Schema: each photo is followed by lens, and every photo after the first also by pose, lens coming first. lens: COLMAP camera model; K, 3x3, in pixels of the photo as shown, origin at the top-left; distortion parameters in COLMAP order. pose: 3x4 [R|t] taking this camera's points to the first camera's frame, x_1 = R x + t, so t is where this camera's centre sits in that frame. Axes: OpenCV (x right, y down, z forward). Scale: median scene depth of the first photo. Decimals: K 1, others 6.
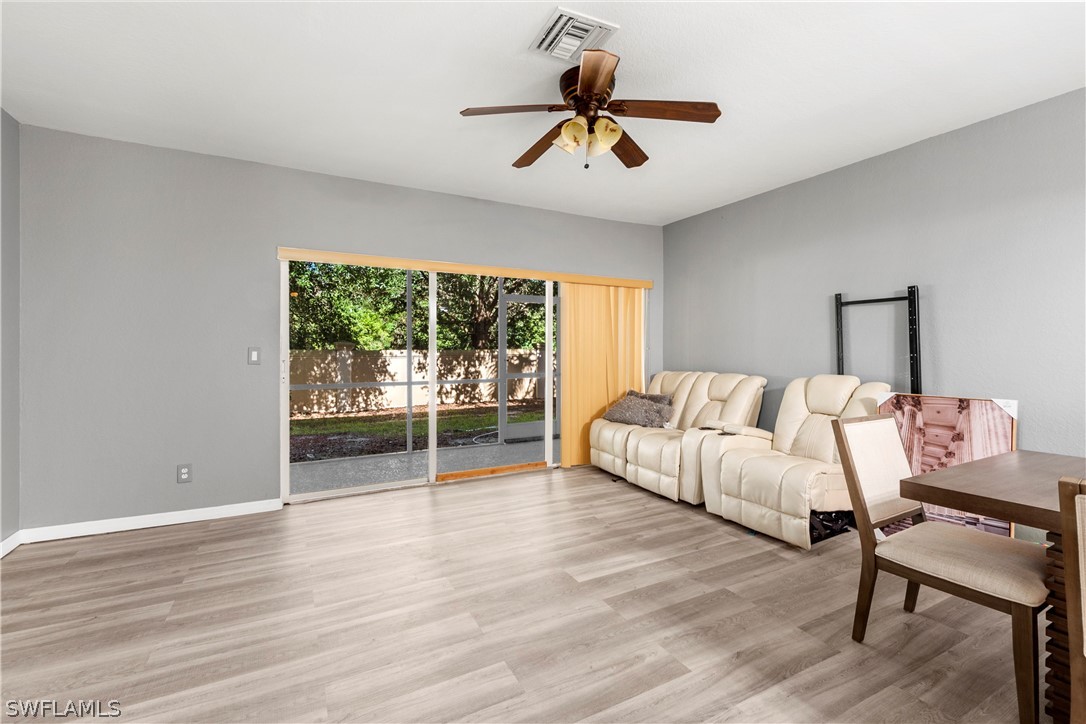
lens RADIAL K [[485.4, 0, 543.0], [0, 485.4, 362.0], [0, 0, 1]] dist [-0.000391, -0.000162]
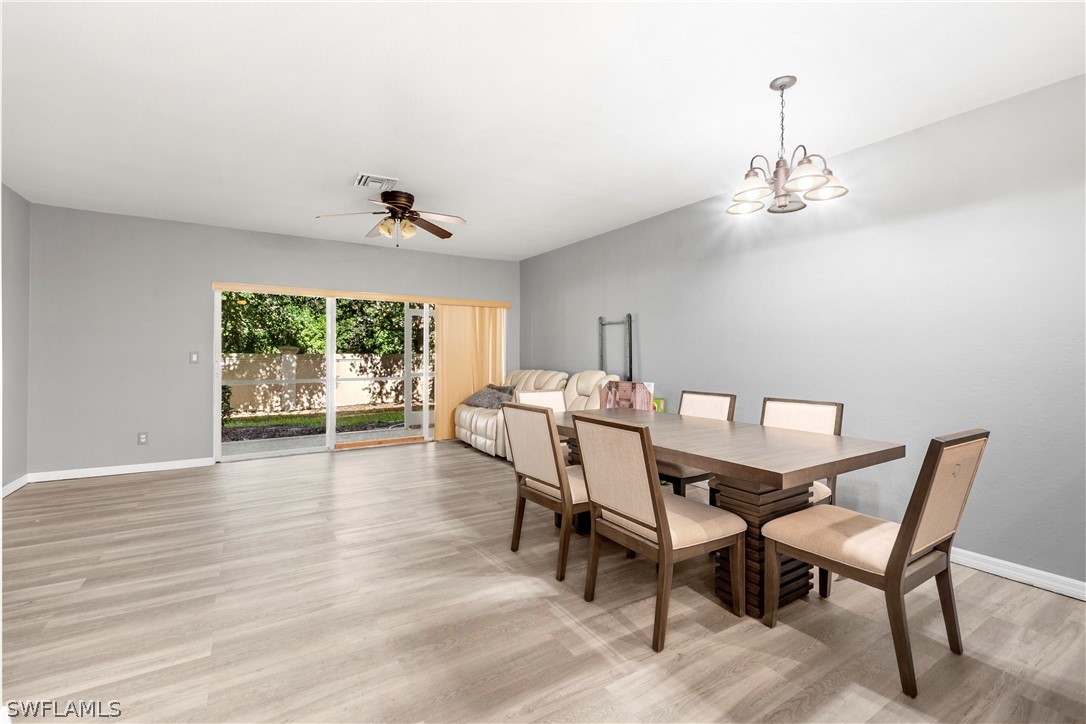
lens RADIAL K [[489.4, 0, 549.3], [0, 489.4, 361.3], [0, 0, 1]] dist [-0.000147, -0.000579]
pose [[0.997264, 0.000615, 0.073916, 0.297141], [0.000221, 0.999936, -0.011300, 0.013330], [-0.073918, 0.011285, 0.997200, -0.449264]]
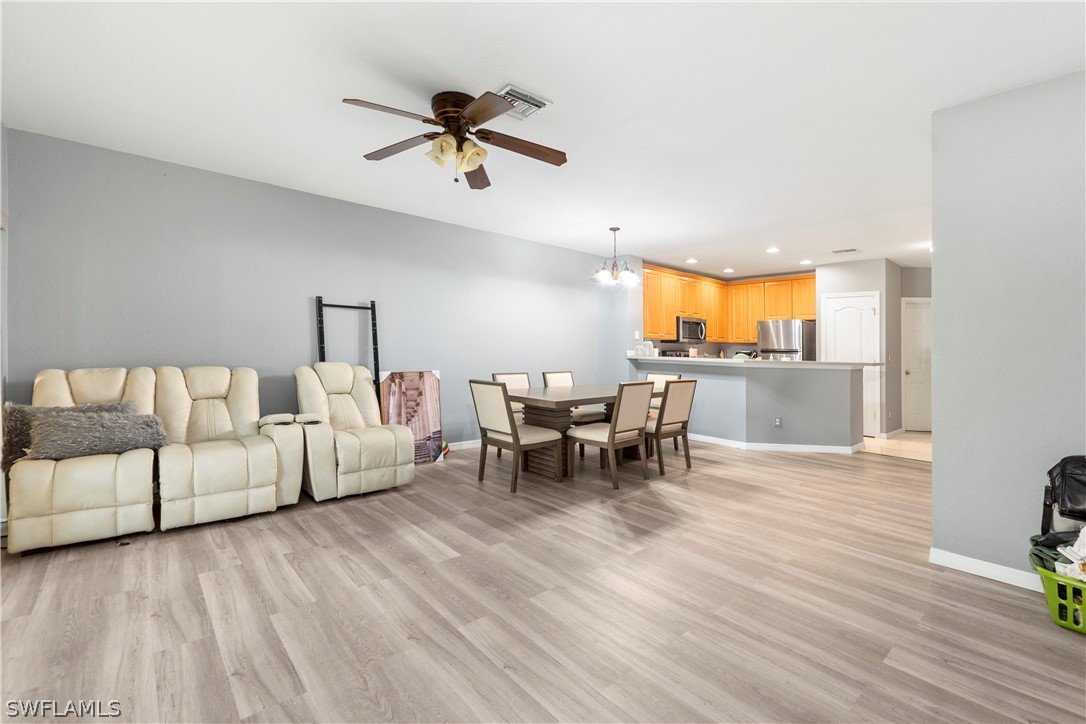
lens RADIAL K [[474.3, 0, 543.1], [0, 474.3, 347.2], [0, 0, 1]] dist [-0.000484, -0.000511]
pose [[-0.231425, -0.005626, 0.972836, -0.611440], [0.003132, 0.999974, 0.006528, -0.015831], [-0.972848, 0.004557, -0.231402, 0.641806]]
